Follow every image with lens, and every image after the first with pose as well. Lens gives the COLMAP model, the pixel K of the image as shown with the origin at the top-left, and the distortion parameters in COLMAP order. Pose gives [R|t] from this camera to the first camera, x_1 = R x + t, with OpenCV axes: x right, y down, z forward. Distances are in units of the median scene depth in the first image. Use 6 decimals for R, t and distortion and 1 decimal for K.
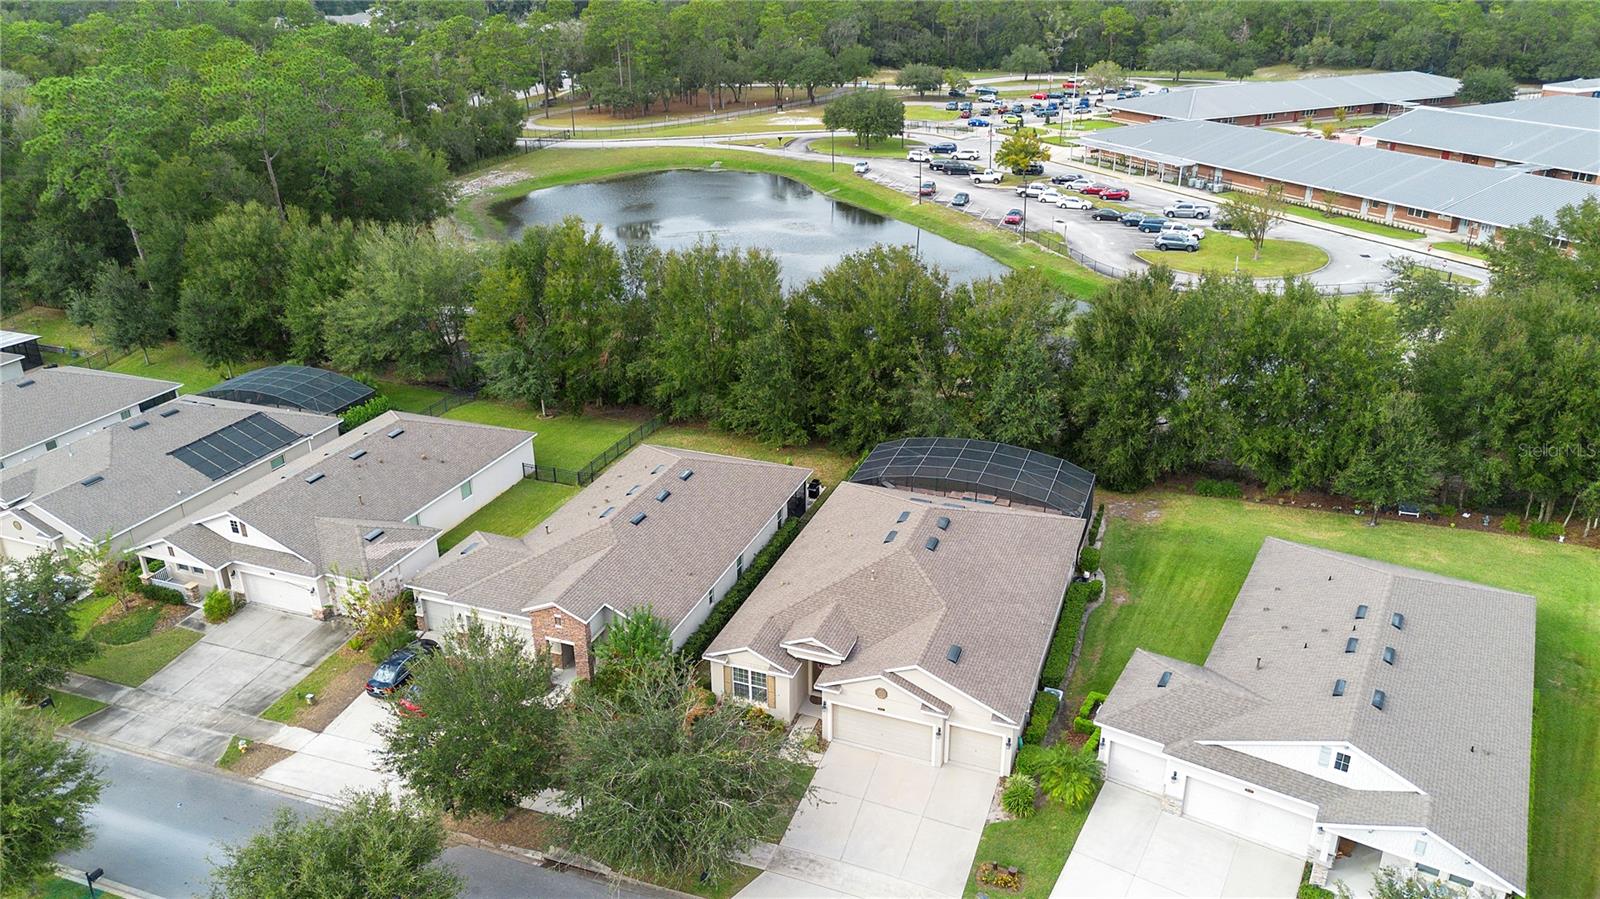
lens RADIAL K [[1142.2, 0, 800.2], [0, 1142.2, 445.3], [0, 0, 1]] dist [0.058514, 0.000869]
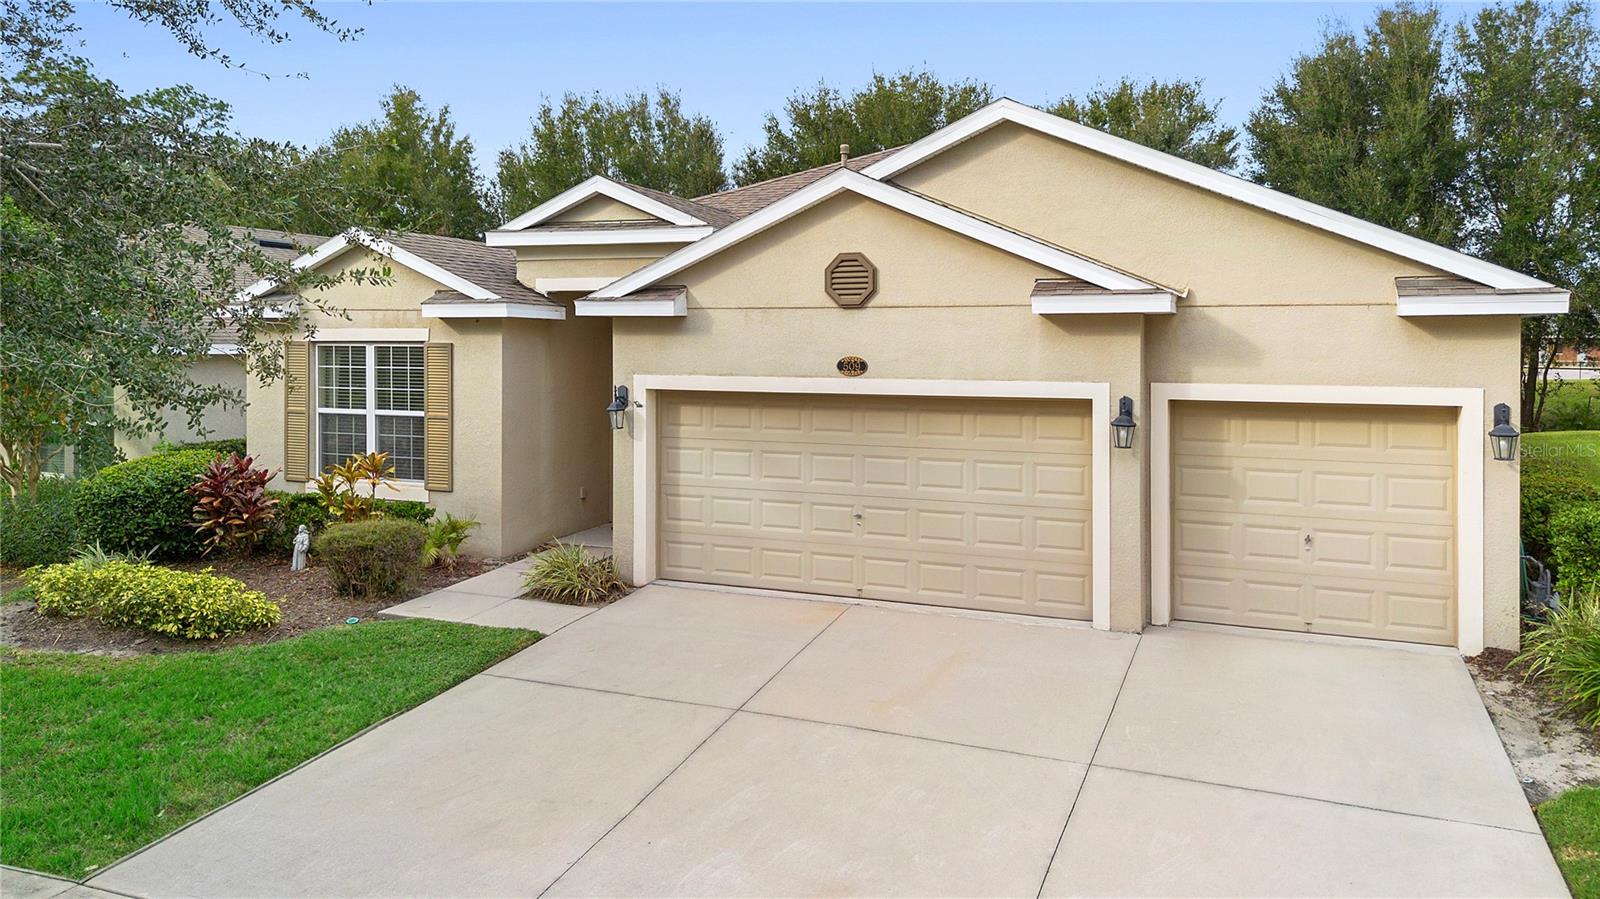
lens RADIAL K [[1164.1, 0, 801.1], [0, 1164.1, 352.6], [0, 0, 1]] dist [0.061072, -0.032389]
pose [[0.999504, 0.007882, -0.030505, 0.066987], [-0.019545, 0.914503, -0.404107, 0.317840], [0.024712, 0.404502, 0.914203, 0.779786]]
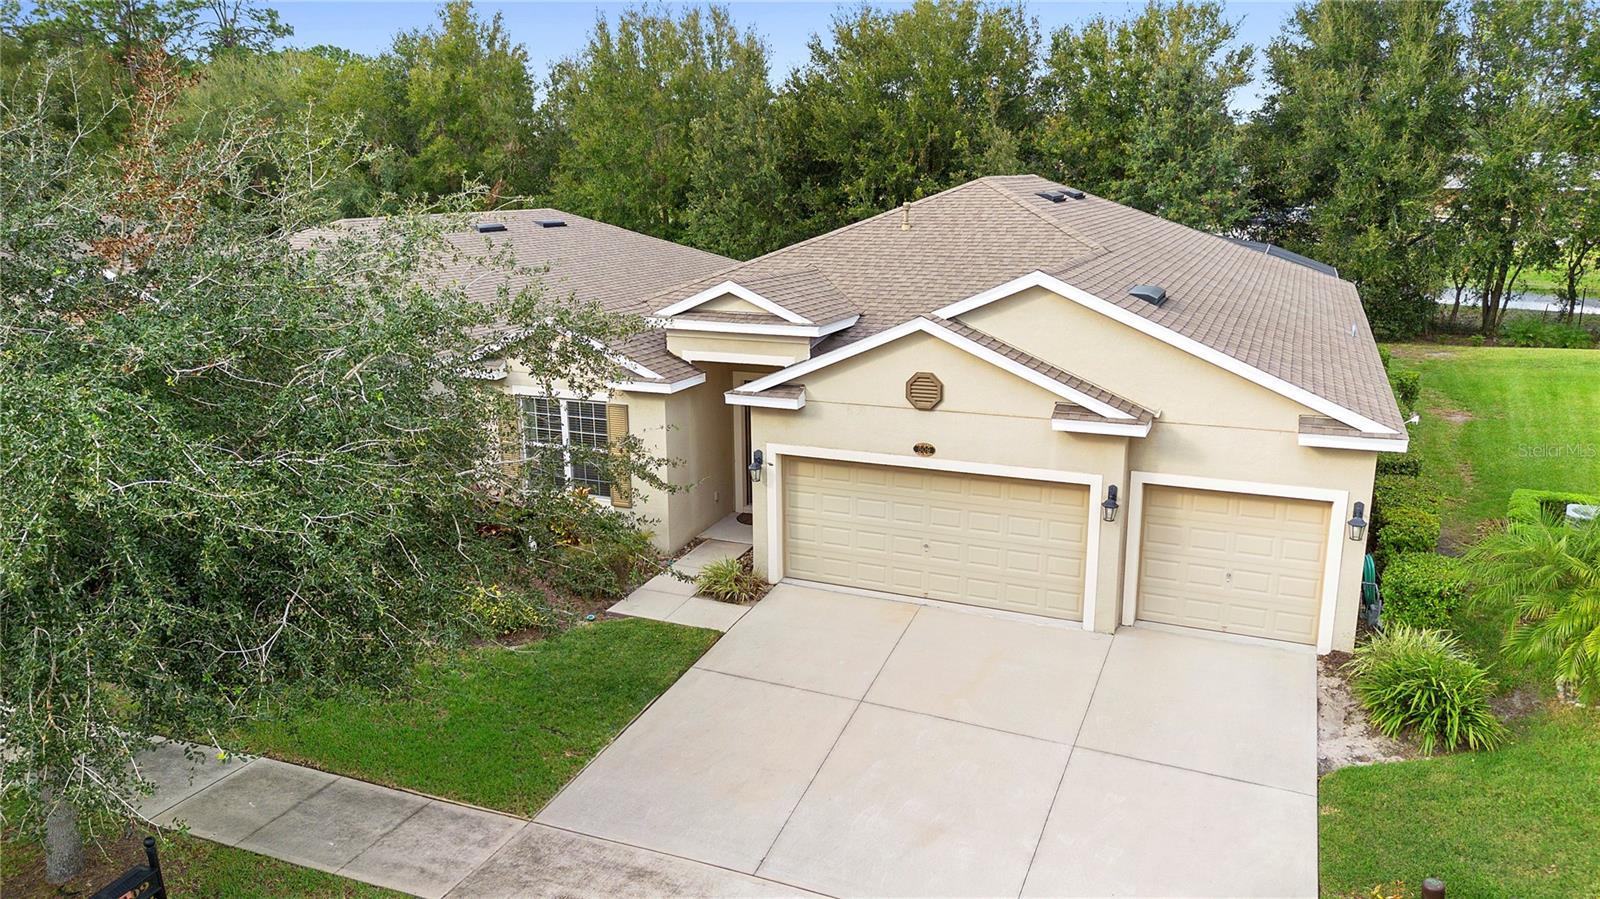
lens RADIAL K [[1142.2, 0, 803.9], [0, 1142.2, 449.3], [0, 0, 1]] dist [0.058514, 0.000869]
pose [[0.999119, 0.010154, -0.040729, 0.049246], [-0.017067, 0.984742, -0.173181, 0.284076], [0.038349, 0.173724, 0.984047, 0.671913]]
